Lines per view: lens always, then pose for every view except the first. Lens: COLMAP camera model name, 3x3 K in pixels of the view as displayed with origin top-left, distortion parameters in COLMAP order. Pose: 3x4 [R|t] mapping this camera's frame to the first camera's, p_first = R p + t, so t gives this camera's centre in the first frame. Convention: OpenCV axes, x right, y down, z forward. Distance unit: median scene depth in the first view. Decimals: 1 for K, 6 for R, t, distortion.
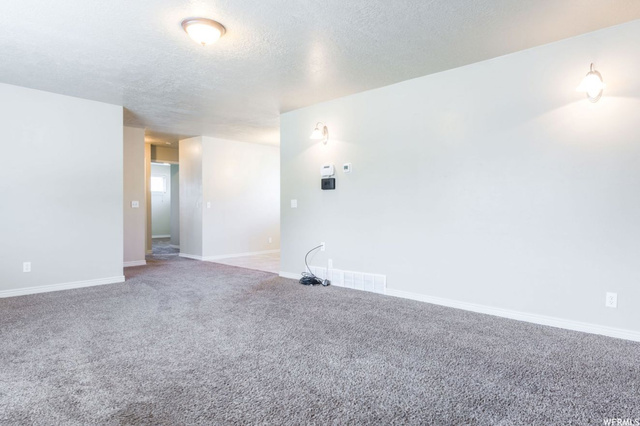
lens RADIAL K [[390.0, 0, 319.8], [0, 390.0, 211.8], [0, 0, 1]] dist [0.019239, -0.005089]
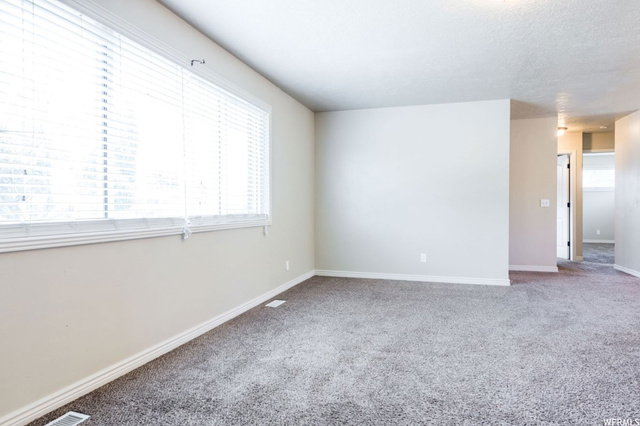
lens RADIAL K [[390.0, 0, 321.6], [0, 390.0, 212.5], [0, 0, 1]] dist [0.019239, -0.005089]
pose [[0.438429, 0.010471, -0.898705, 0.237077], [-0.006361, 0.999943, 0.008548, -0.004426], [0.898743, 0.001969, 0.438471, 0.301354]]
